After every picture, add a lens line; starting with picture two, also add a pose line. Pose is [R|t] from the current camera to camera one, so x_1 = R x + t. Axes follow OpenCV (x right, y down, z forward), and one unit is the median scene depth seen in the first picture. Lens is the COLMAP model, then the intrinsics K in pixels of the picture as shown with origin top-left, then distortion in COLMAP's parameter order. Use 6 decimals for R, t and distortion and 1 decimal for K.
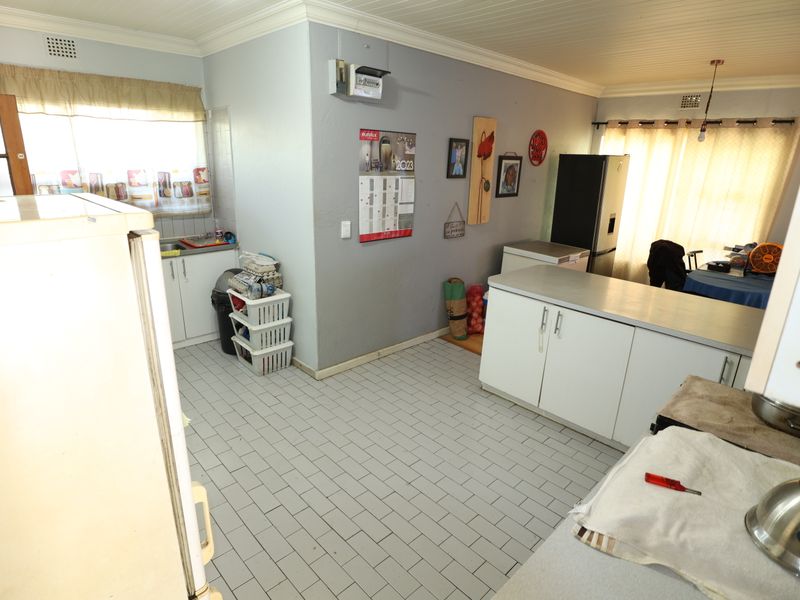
lens RADIAL K [[455.1, 0, 400.0], [0, 455.1, 300.0], [0, 0, 1]] dist [-0.022189, 0.001500]
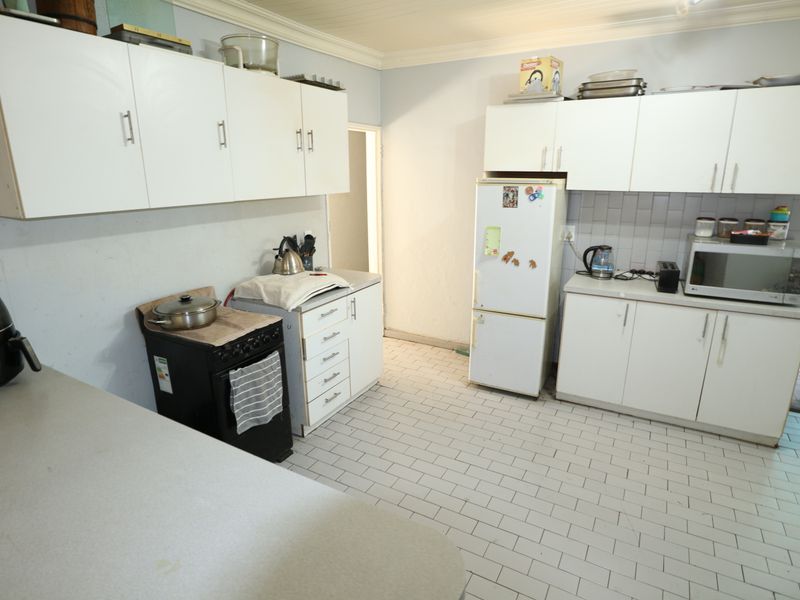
lens RADIAL K [[454.8, 0, 401.0], [0, 454.8, 298.0], [0, 0, 1]] dist [-0.025039, 0.002922]
pose [[-0.955737, 0.055635, -0.288914, 0.271616], [-0.110712, 0.841785, 0.528338, -0.297728], [0.272598, 0.536938, -0.798366, 1.013771]]
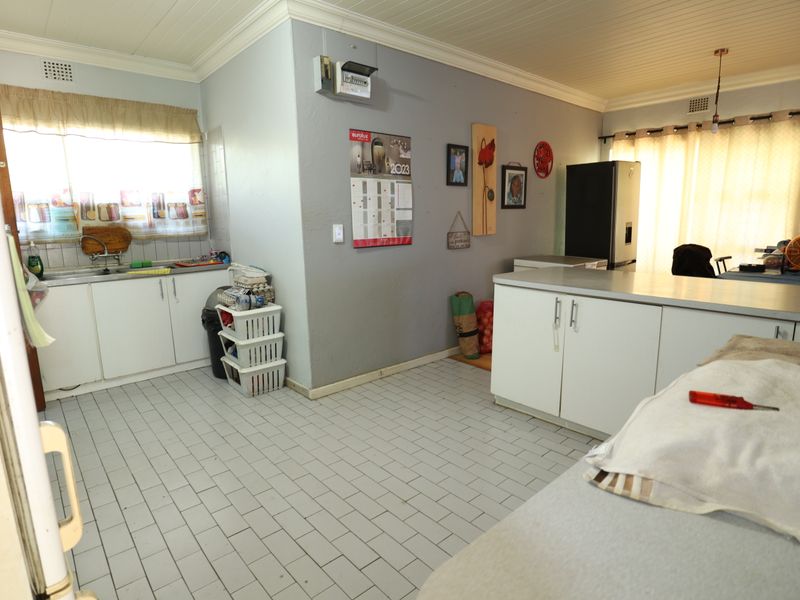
lens RADIAL K [[454.1, 0, 401.4], [0, 454.1, 297.3], [0, 0, 1]] dist [-0.024676, 0.001103]
pose [[0.998117, -0.041312, -0.045341, 0.045179], [0.035049, 0.990740, -0.131168, 0.096116], [0.050340, 0.129331, 0.990323, 0.088299]]
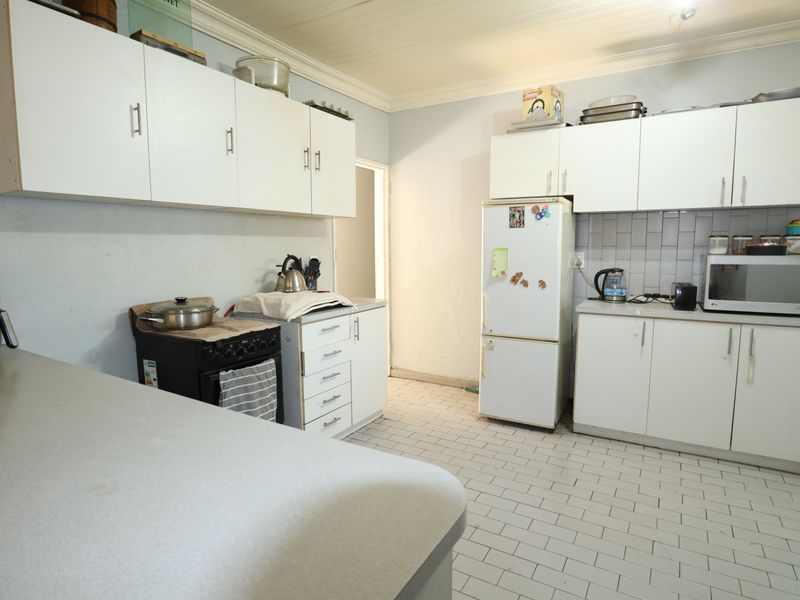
lens RADIAL K [[454.1, 0, 401.4], [0, 454.1, 297.3], [0, 0, 1]] dist [-0.024676, 0.001103]
pose [[-0.962448, 0.005817, -0.271406, 0.255687], [-0.104486, 0.914811, 0.390132, -0.200199], [0.250554, 0.403840, -0.879850, 1.037749]]
